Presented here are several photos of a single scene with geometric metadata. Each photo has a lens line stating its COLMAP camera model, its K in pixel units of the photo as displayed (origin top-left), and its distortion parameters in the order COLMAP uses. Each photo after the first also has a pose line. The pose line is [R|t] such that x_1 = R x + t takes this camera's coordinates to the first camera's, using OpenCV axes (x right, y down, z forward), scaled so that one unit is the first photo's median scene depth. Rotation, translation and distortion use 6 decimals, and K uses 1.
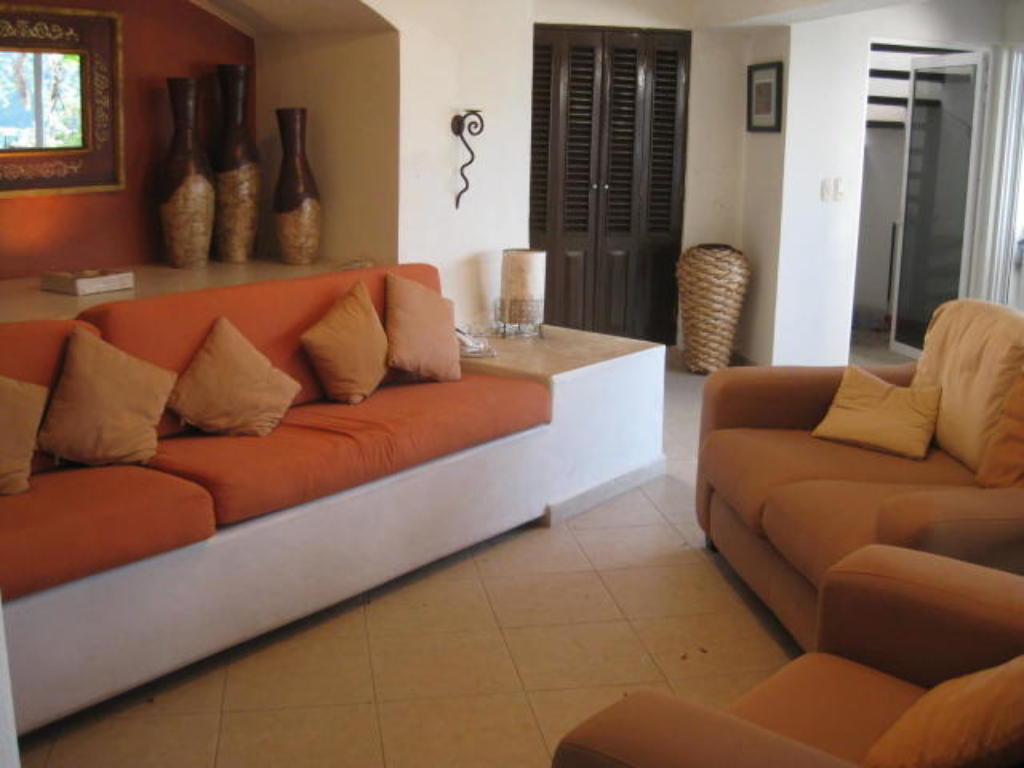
lens RADIAL K [[1109.2, 0, 512.0], [0, 1109.2, 384.0], [0, 0, 1]] dist [-0.224479, 0.205944]
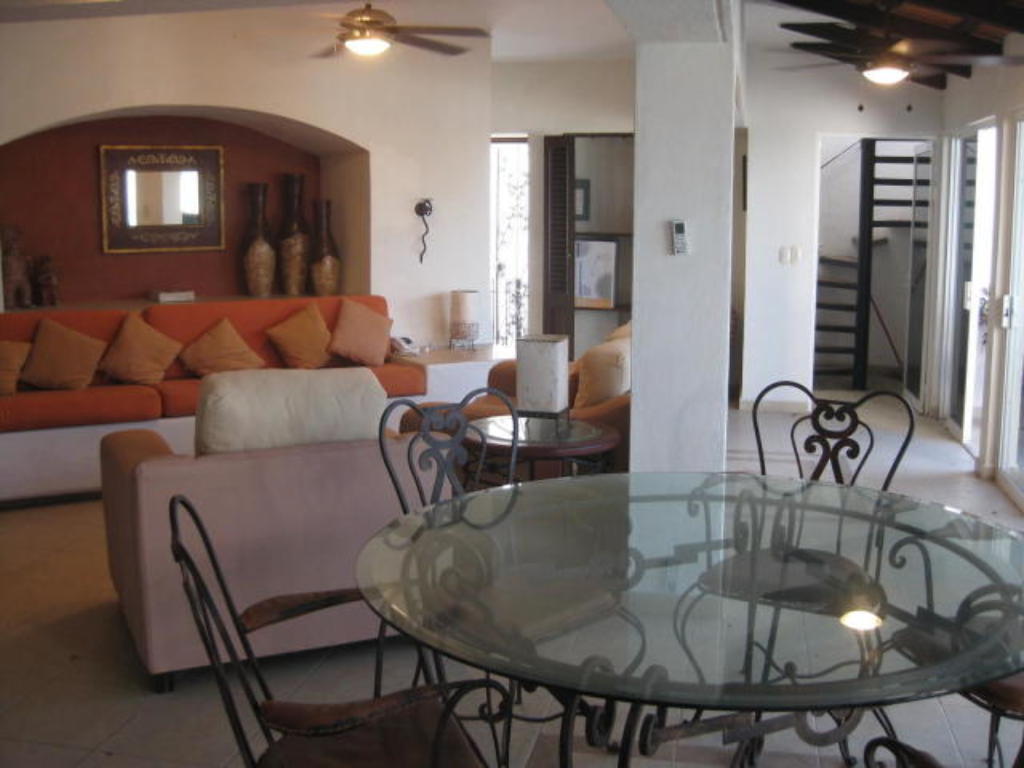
lens RADIAL K [[1109.2, 0, 512.0], [0, 1109.2, 384.0], [0, 0, 1]] dist [-0.224479, 0.205944]
pose [[0.918992, 0.043646, -0.391853, 0.735124], [-0.075598, 0.994920, -0.066479, 0.110324], [0.386960, 0.090717, 0.917623, -0.379885]]
